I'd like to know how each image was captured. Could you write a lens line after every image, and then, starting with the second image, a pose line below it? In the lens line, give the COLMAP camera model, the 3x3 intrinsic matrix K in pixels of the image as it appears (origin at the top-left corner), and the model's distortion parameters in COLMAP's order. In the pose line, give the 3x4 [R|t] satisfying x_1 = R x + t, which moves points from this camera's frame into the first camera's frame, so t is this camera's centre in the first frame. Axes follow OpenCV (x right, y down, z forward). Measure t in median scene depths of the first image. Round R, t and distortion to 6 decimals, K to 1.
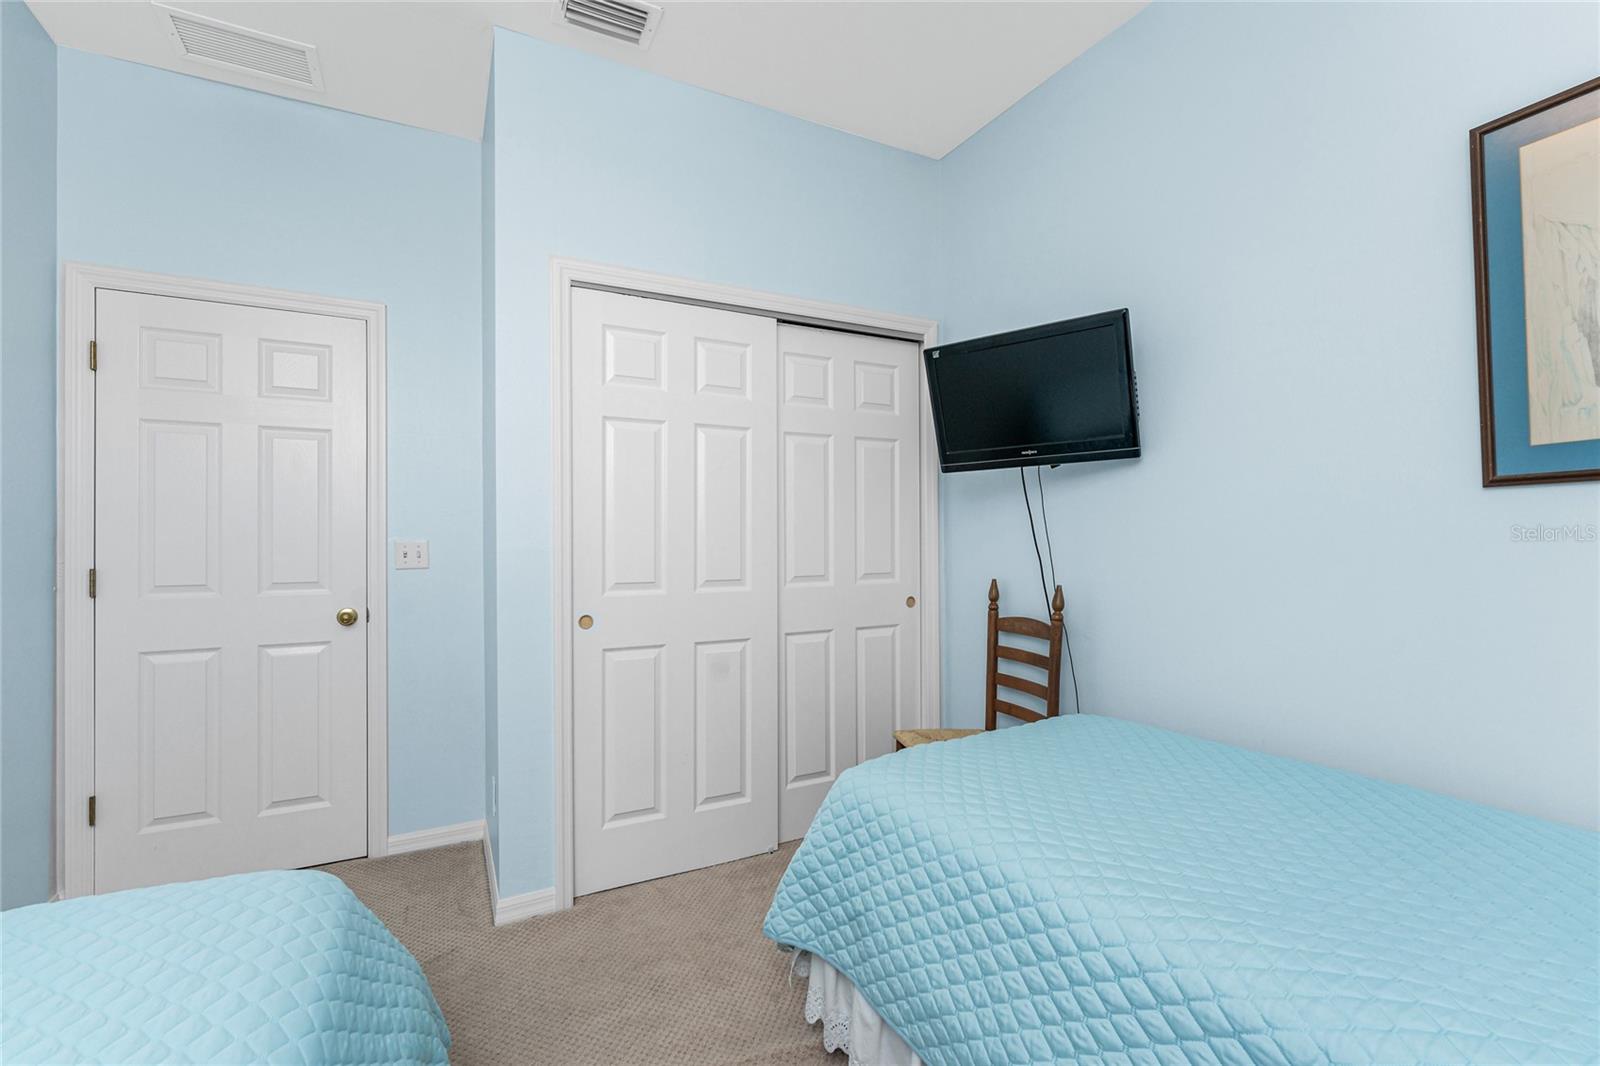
lens RADIAL K [[695.9, 0, 801.6], [0, 695.9, 536.5], [0, 0, 1]] dist [0.000671, -0.000370]
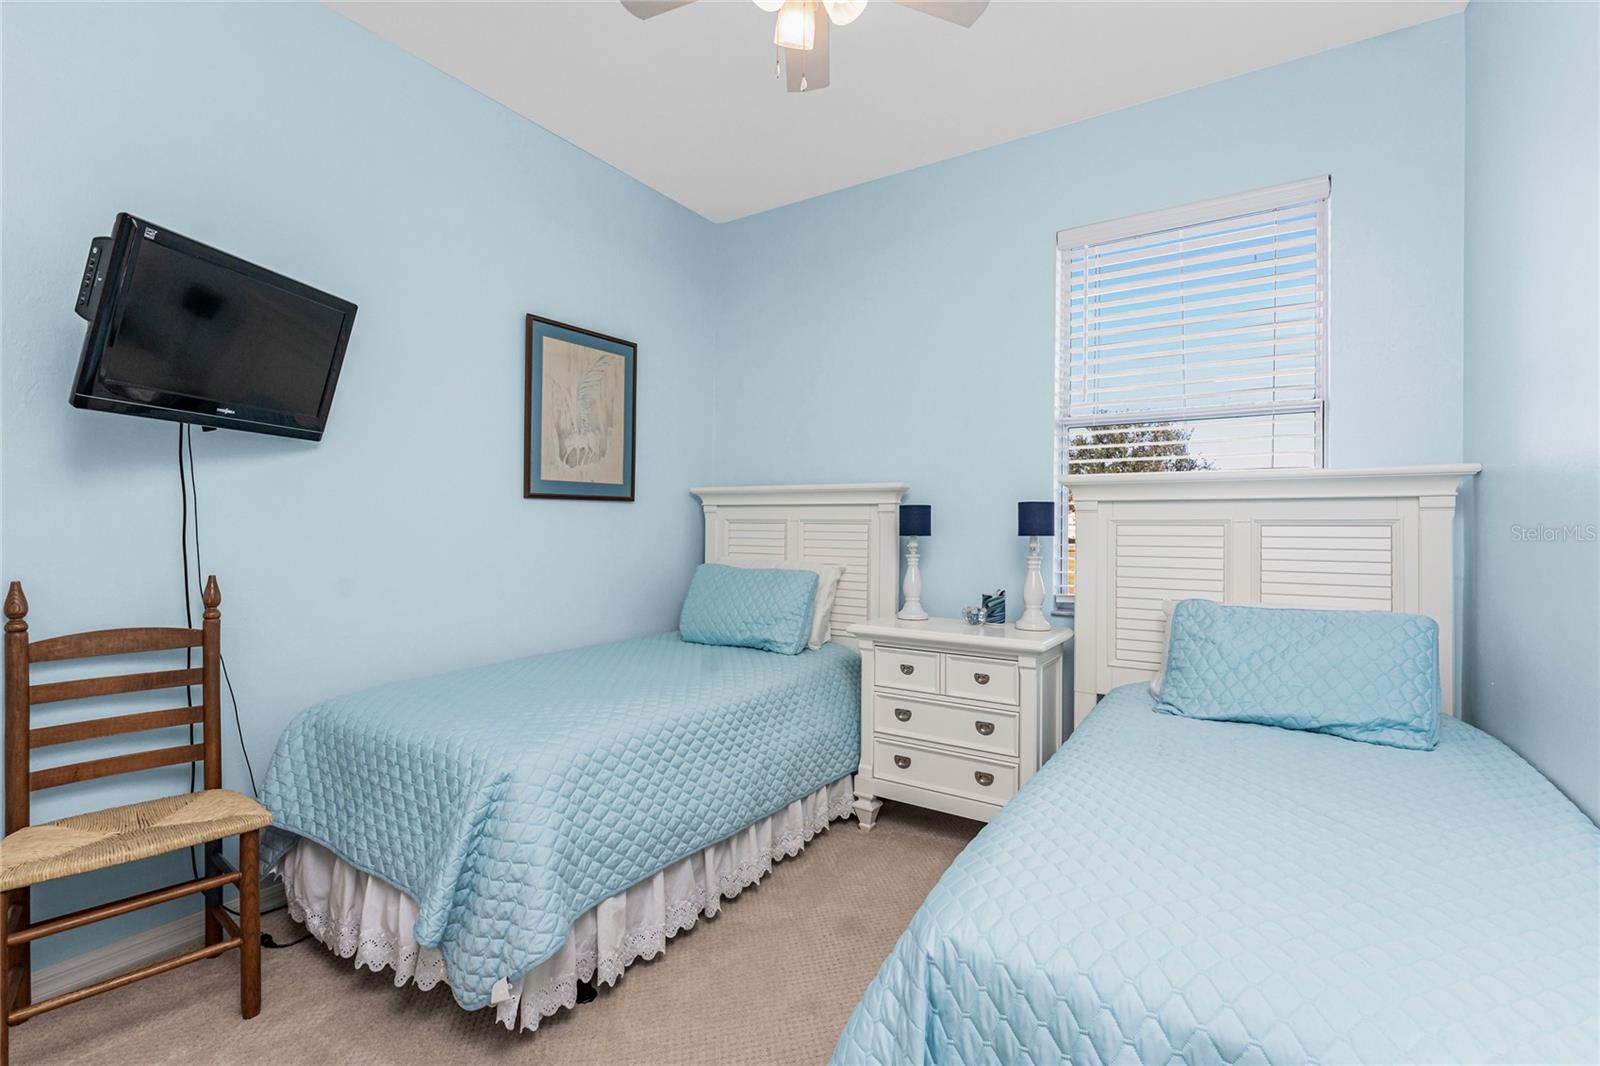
lens RADIAL K [[695.9, 0, 805.4], [0, 695.9, 531.1], [0, 0, 1]] dist [0.000671, -0.000370]
pose [[-0.496804, 0.001974, 0.867860, -0.695977], [-0.007587, 0.999949, -0.006617, 0.017839], [-0.867829, -0.009872, -0.496764, 0.811511]]
